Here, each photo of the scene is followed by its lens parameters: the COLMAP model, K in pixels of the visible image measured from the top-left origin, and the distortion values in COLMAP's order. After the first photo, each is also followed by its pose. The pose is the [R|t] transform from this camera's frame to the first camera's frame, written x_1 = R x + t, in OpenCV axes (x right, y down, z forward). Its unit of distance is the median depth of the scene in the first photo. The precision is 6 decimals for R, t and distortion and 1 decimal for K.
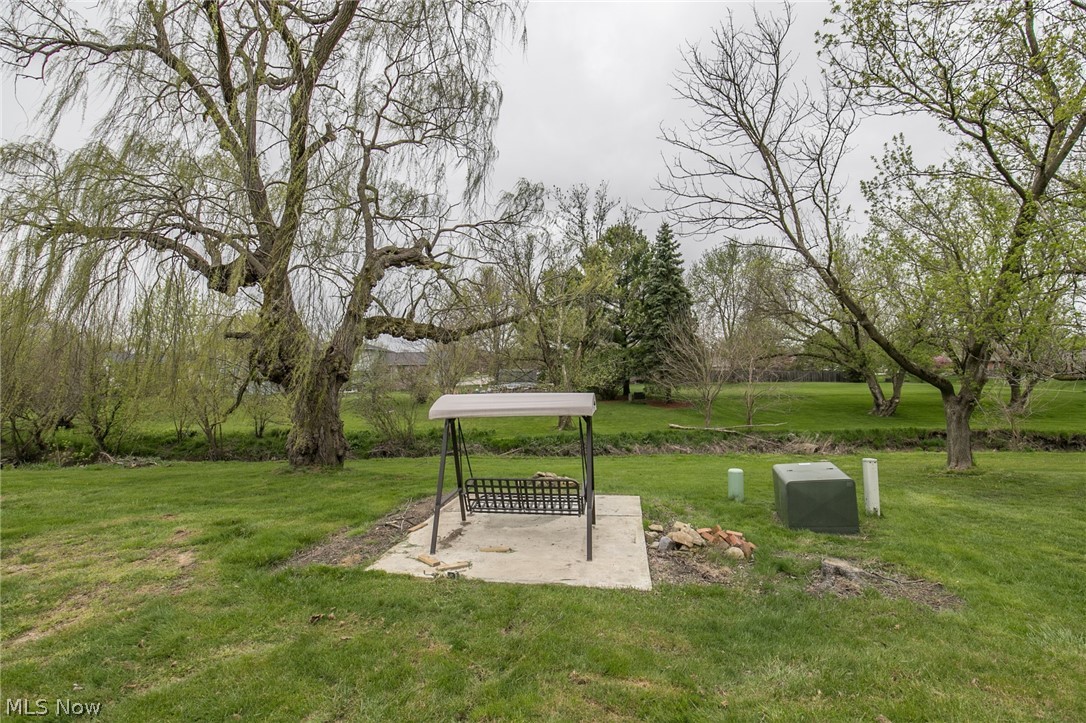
lens RADIAL K [[489.5, 0, 544.1], [0, 489.5, 360.4], [0, 0, 1]] dist [-0.015649, 0.003355]
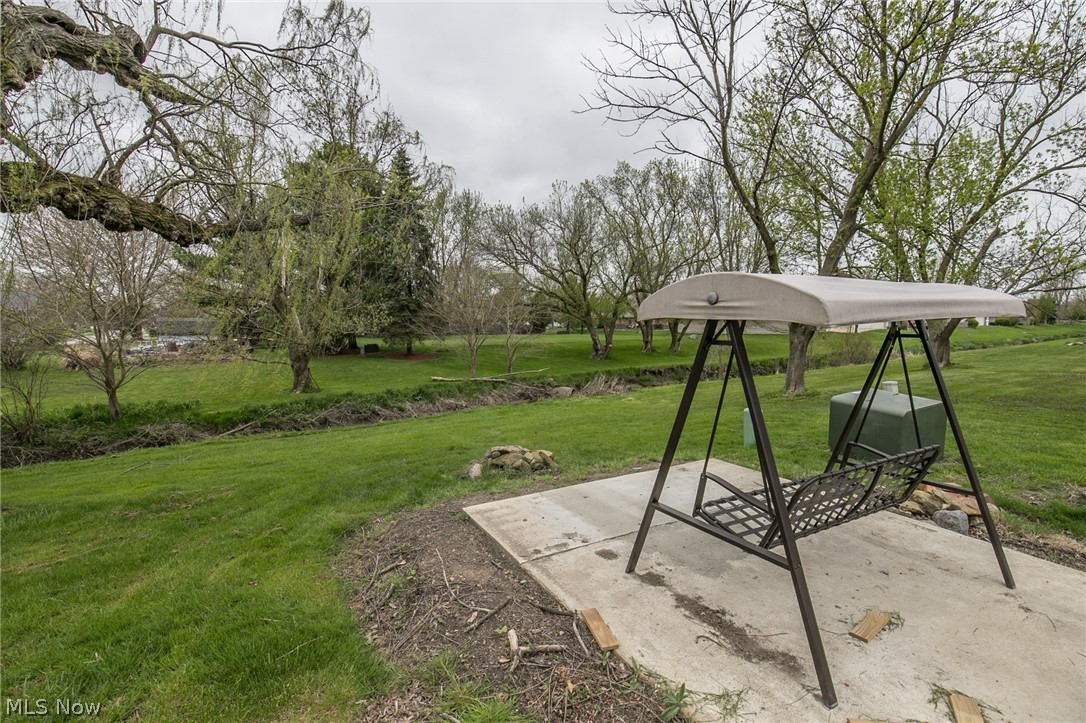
lens RADIAL K [[489.5, 0, 540.8], [0, 489.5, 365.6], [0, 0, 1]] dist [-0.015649, 0.003355]
pose [[0.798535, -0.046864, 0.600122, -0.130417], [-0.012161, 0.995505, 0.093923, 0.026010], [-0.601826, -0.082299, 0.794375, 0.189842]]
